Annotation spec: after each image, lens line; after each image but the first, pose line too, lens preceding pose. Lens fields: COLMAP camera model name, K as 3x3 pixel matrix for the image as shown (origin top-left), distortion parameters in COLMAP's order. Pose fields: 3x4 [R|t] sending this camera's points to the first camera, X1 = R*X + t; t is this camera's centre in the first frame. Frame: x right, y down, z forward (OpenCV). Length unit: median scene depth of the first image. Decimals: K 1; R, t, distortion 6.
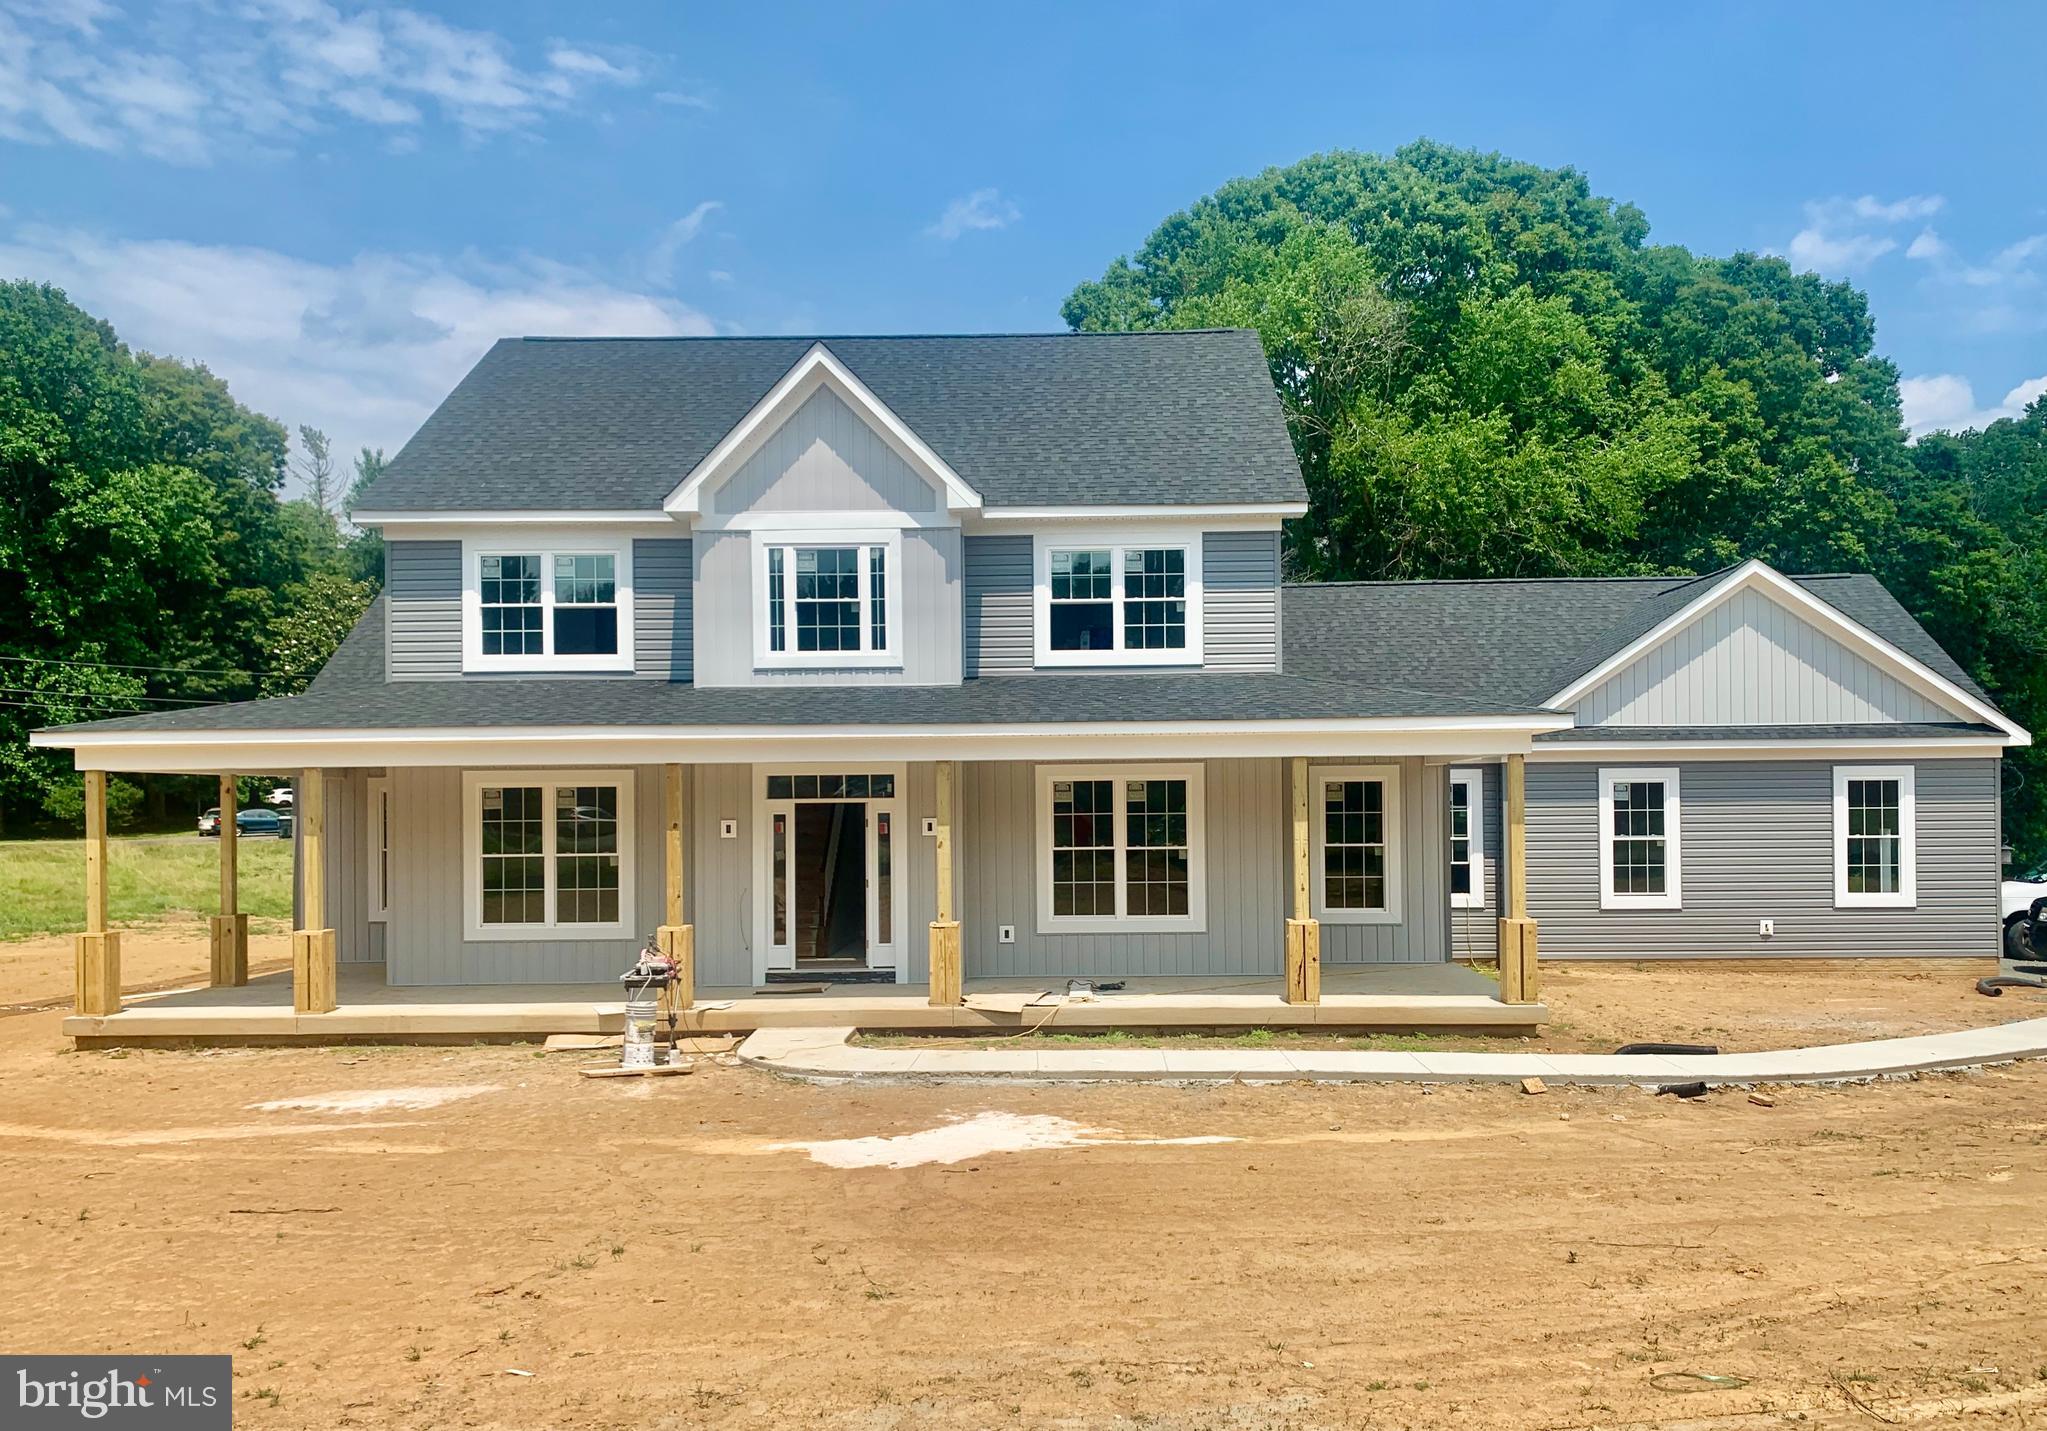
lens RADIAL K [[1608.9, 0, 1048.4], [0, 1608.9, 795.5], [0, 0, 1]] dist [0.024908, -0.011041]
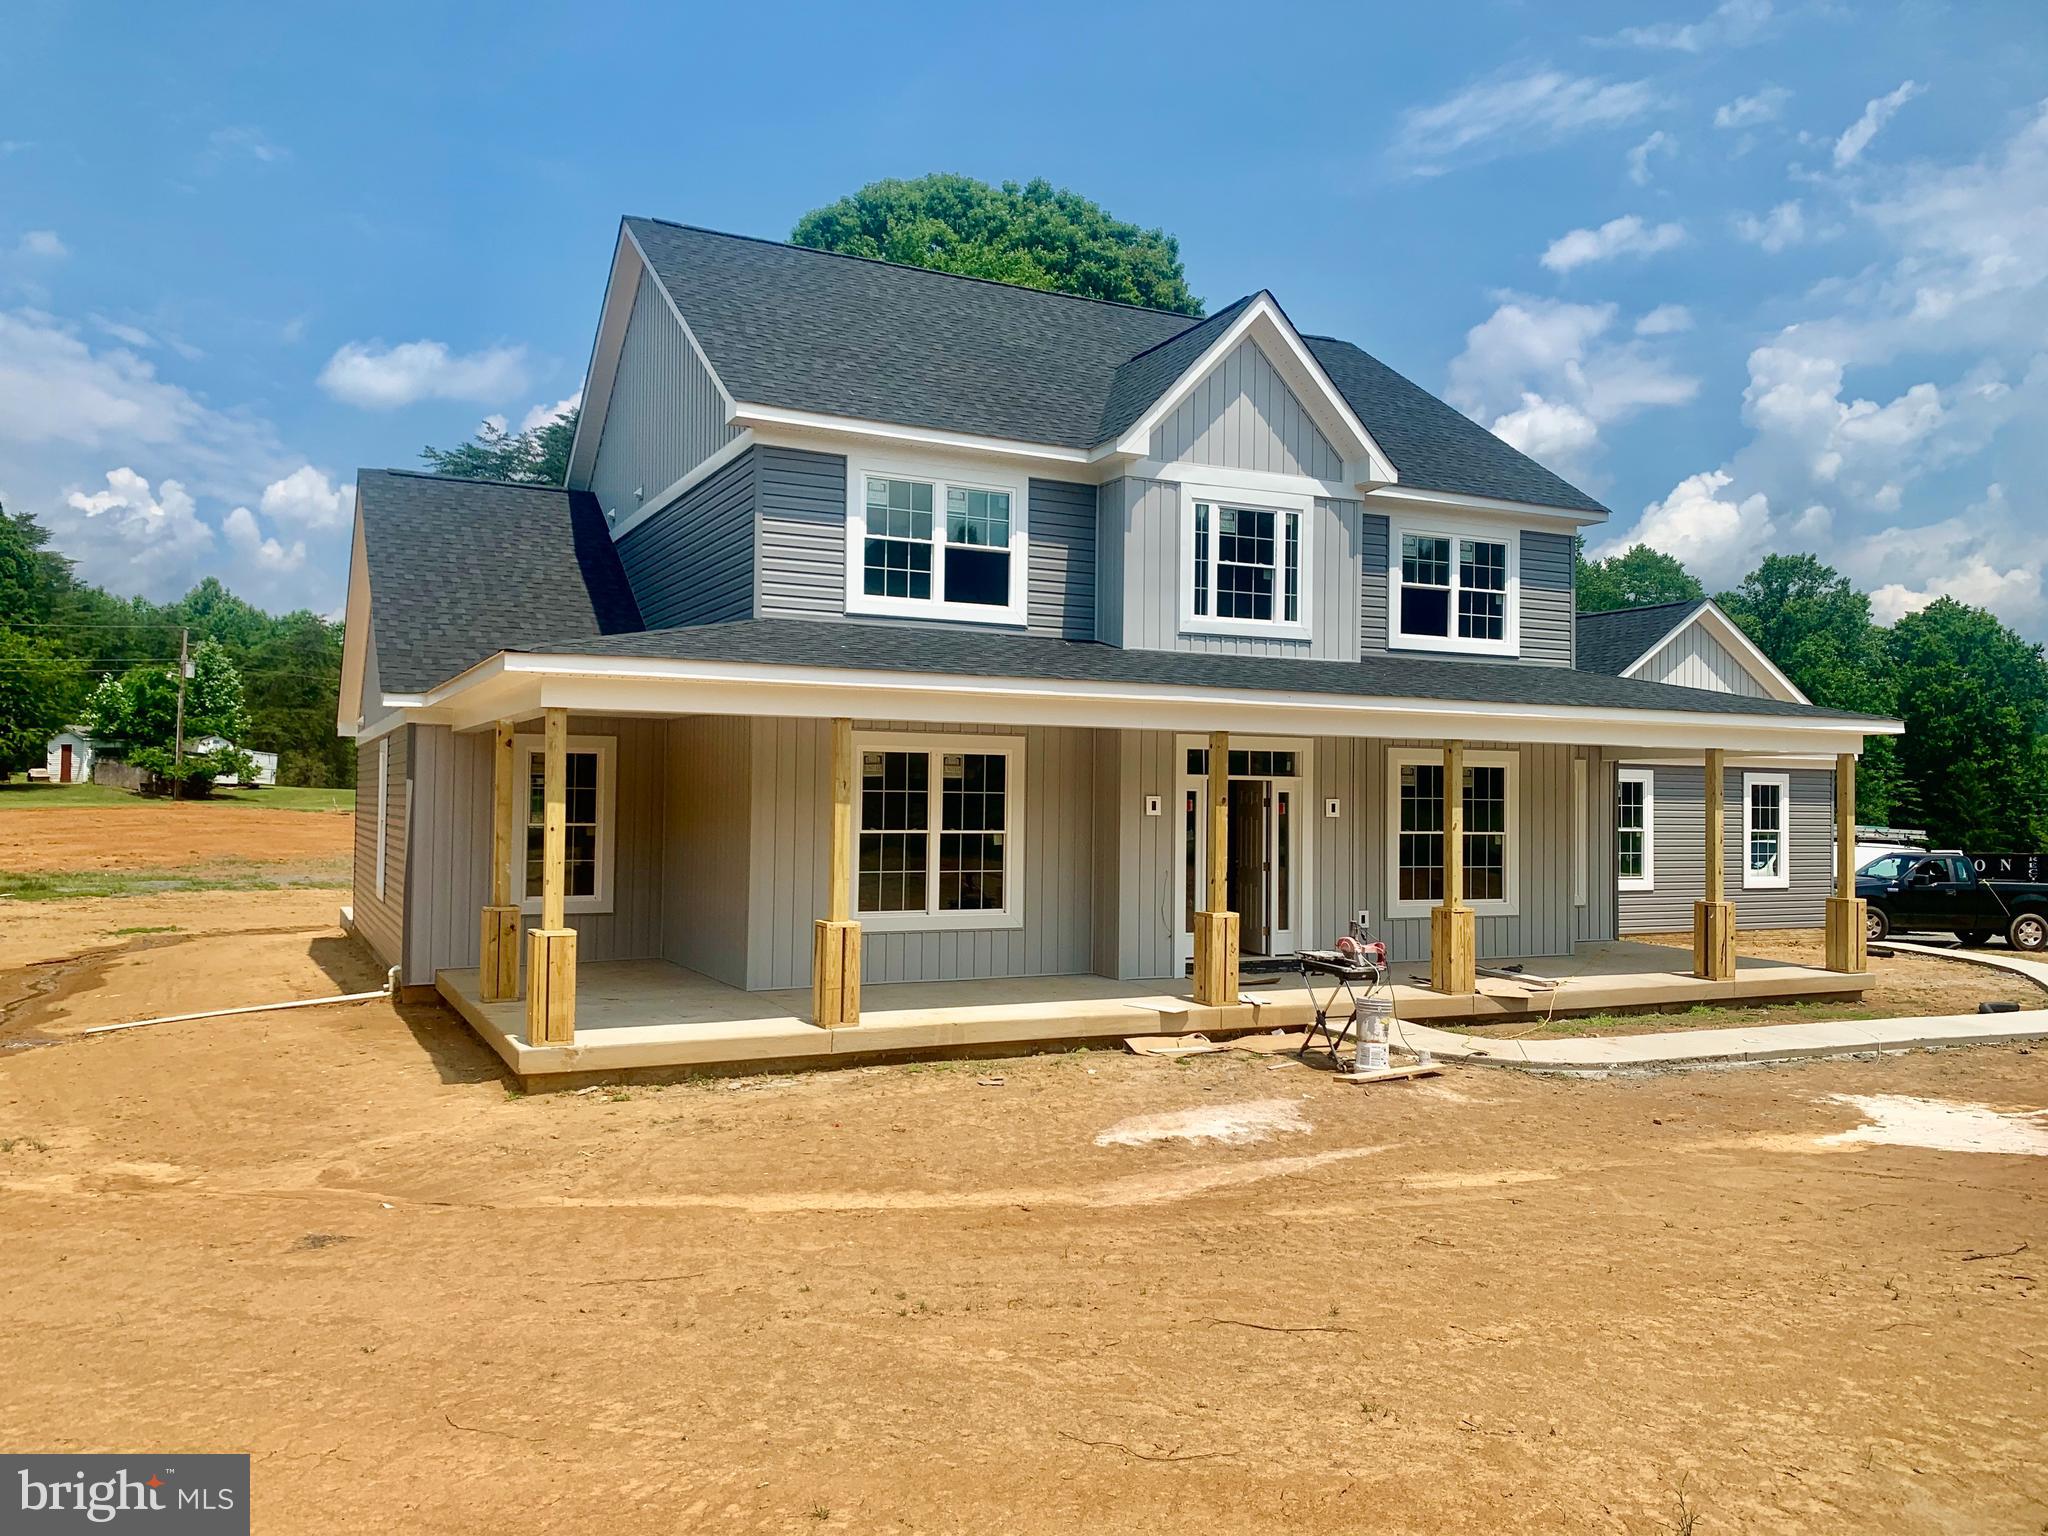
lens RADIAL K [[1553.1, 0, 1021.5], [0, 1553.1, 764.1], [0, 0, 1]] dist [0.062969, -0.006570]
pose [[0.894696, 0.028938, 0.445737, -0.639398], [-0.018228, 0.999433, -0.028297, 0.022712], [-0.446303, 0.017192, 0.894717, 0.240650]]
